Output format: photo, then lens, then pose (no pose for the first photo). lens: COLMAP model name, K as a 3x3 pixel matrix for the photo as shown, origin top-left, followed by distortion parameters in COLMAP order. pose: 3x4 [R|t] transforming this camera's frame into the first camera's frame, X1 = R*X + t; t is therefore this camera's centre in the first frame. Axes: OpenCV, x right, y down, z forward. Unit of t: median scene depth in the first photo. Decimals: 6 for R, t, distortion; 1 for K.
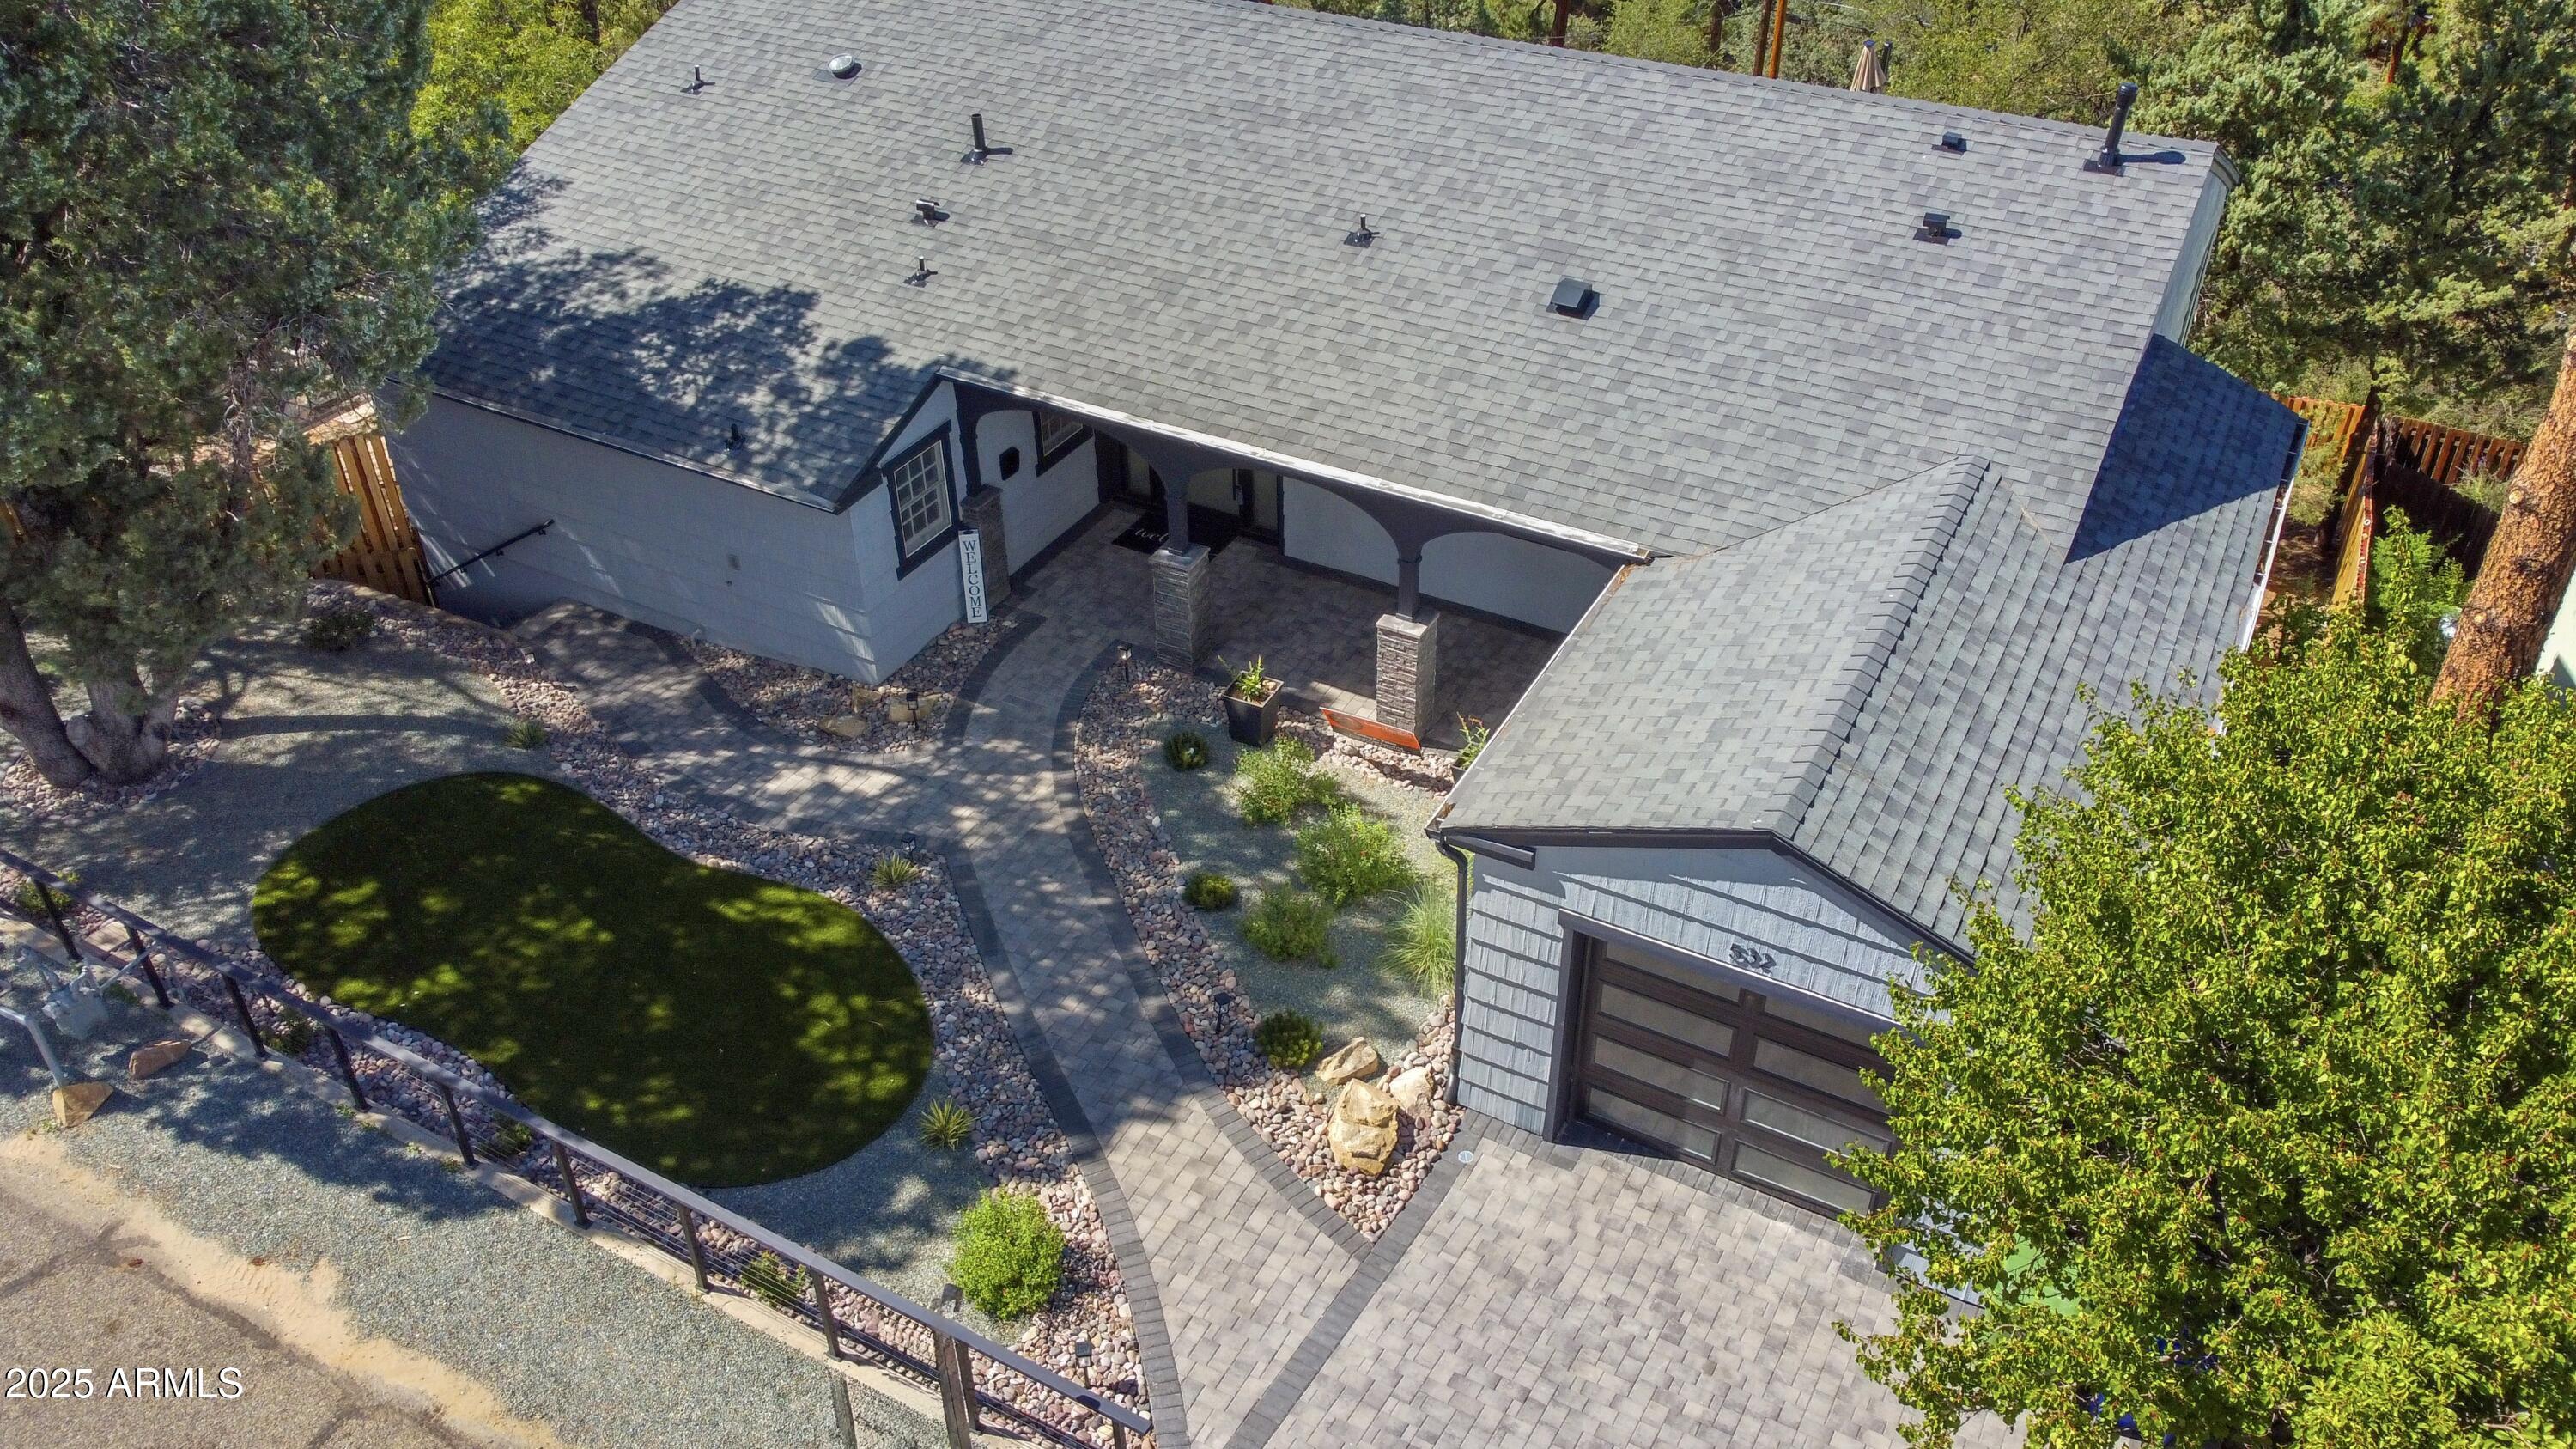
lens RADIAL K [[1956.1, 0, 1313.5], [0, 1956.1, 721.7], [0, 0, 1]] dist [-0.006555, -0.003721]
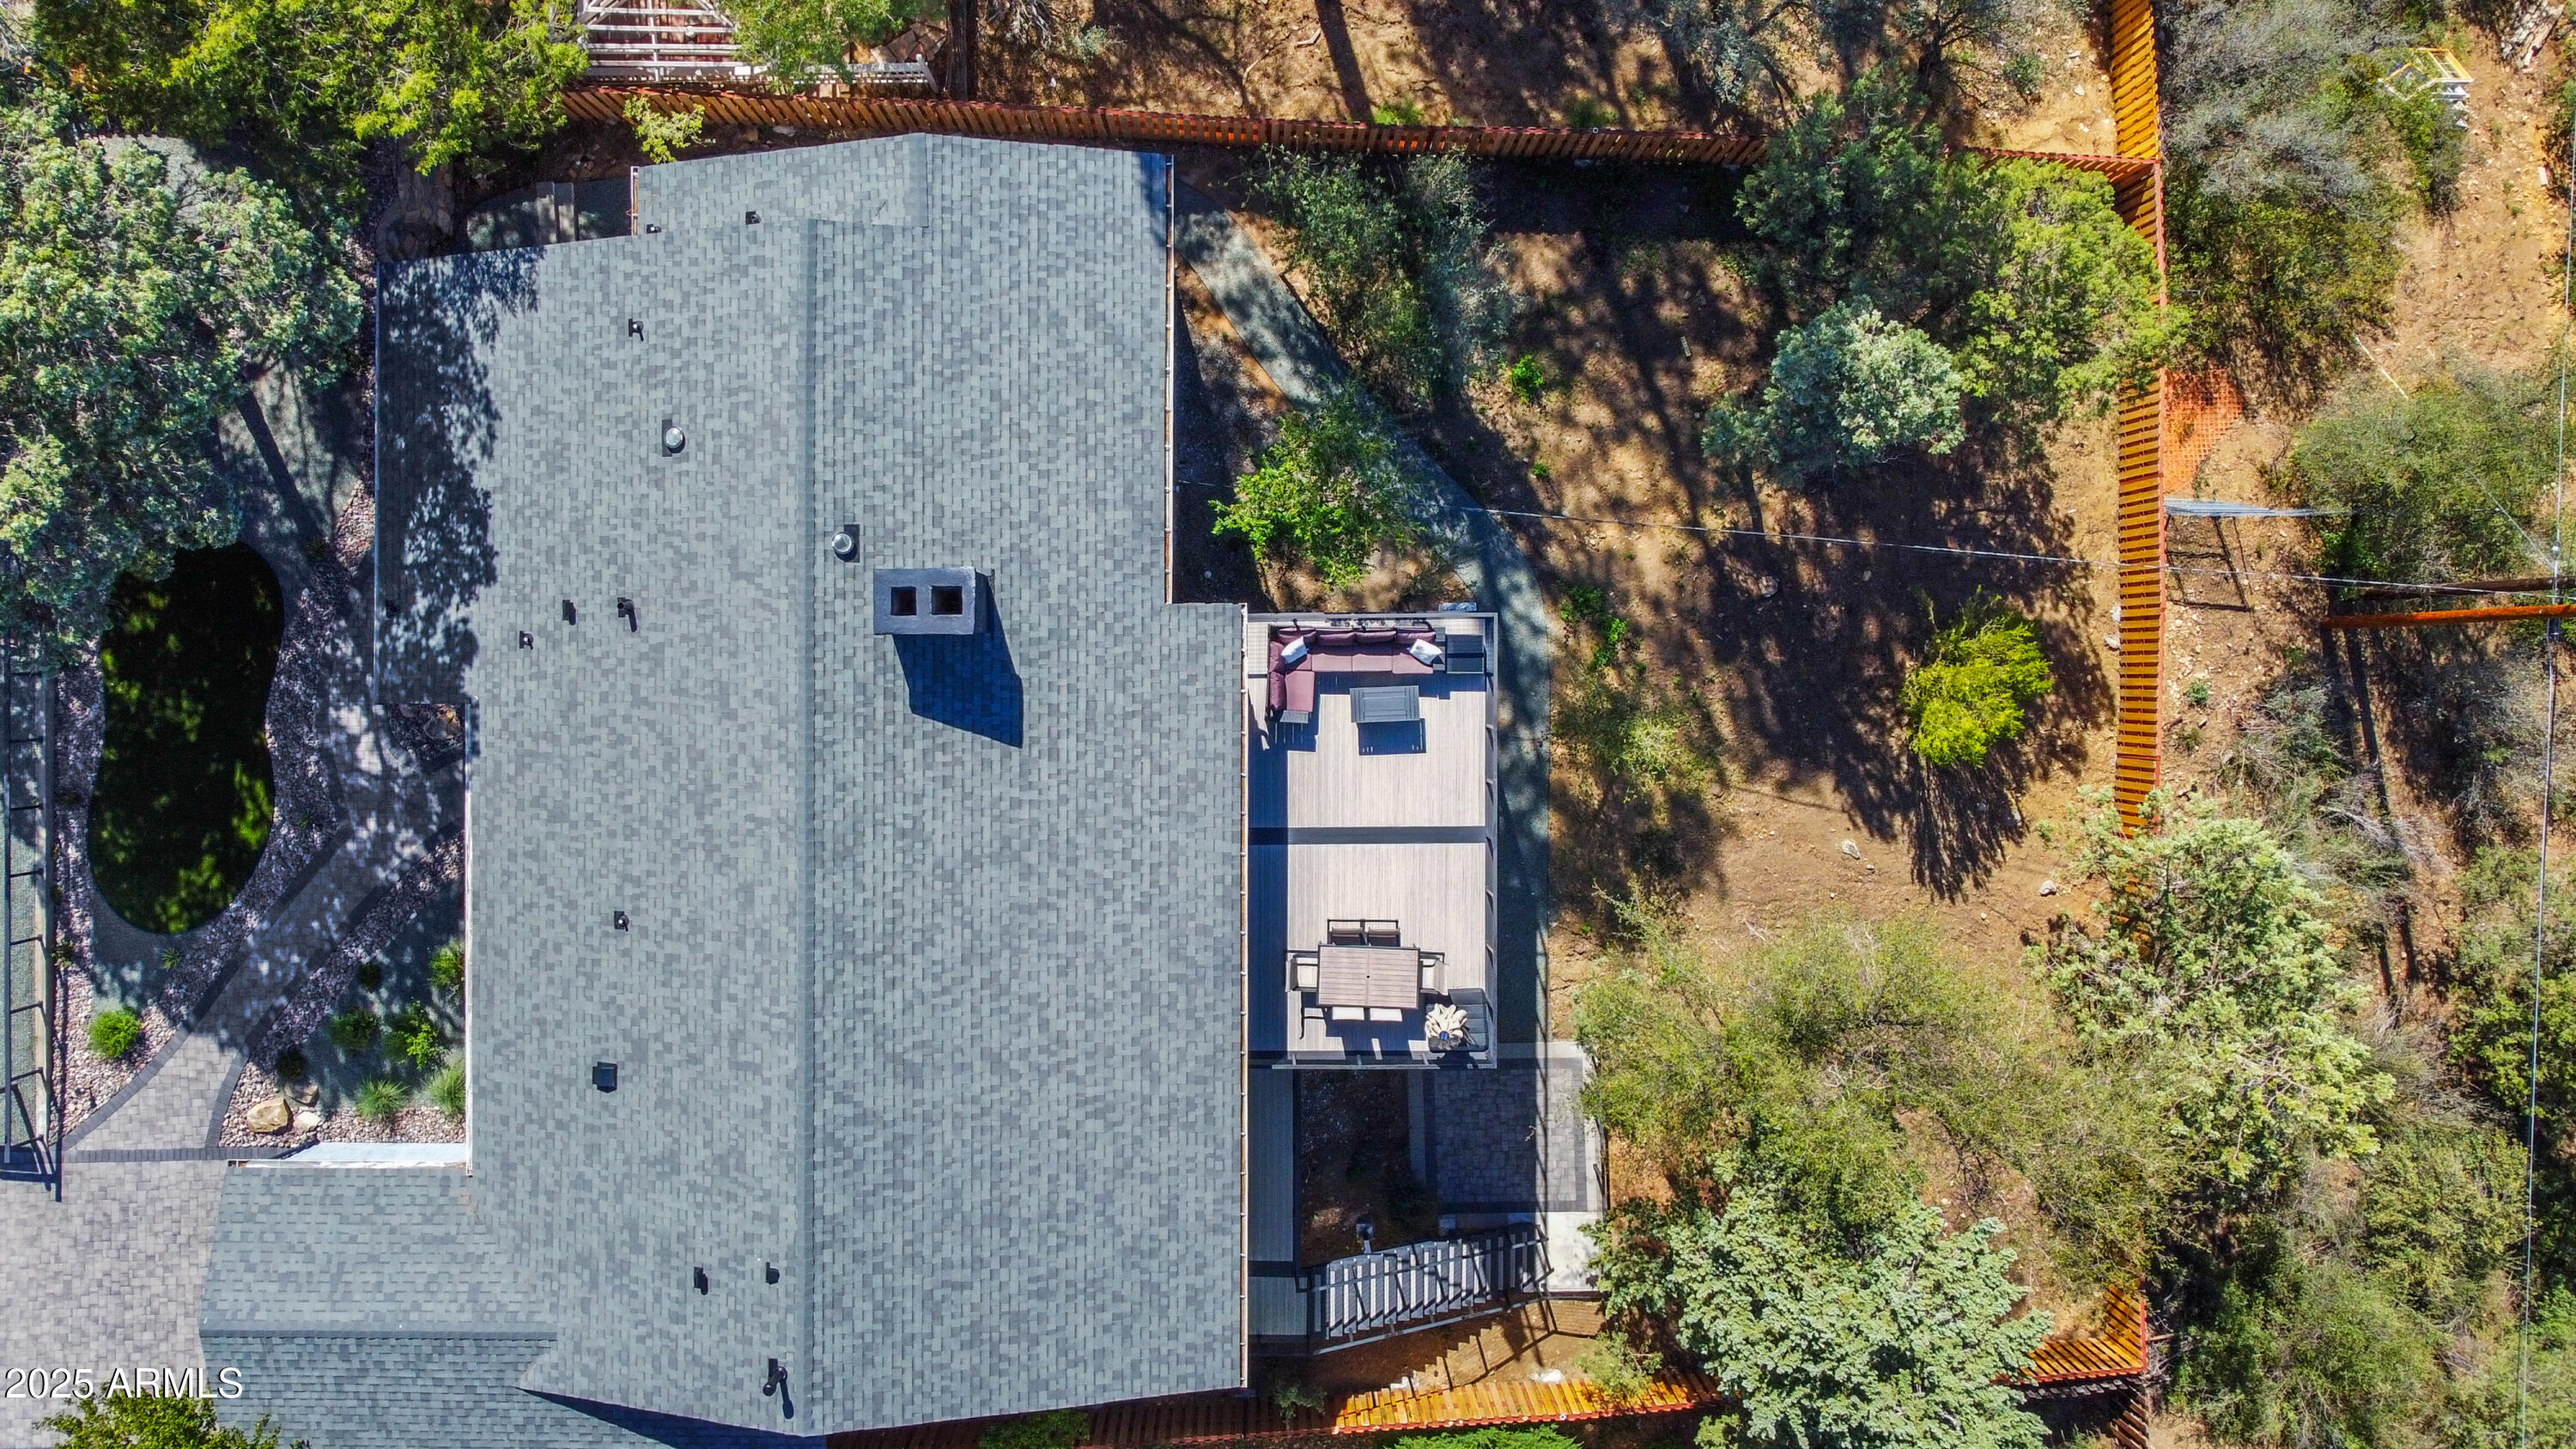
lens RADIAL K [[2116.0, 0, 1260.6], [0, 2116.0, 699.5], [0, 0, 1]] dist [-0.014096, -0.004866]
pose [[0.474112, 0.880448, -0.005492, 0.121291], [-0.498106, 0.273357, 0.822901, -1.971228], [0.726023, -0.387411, 0.568158, 0.512716]]
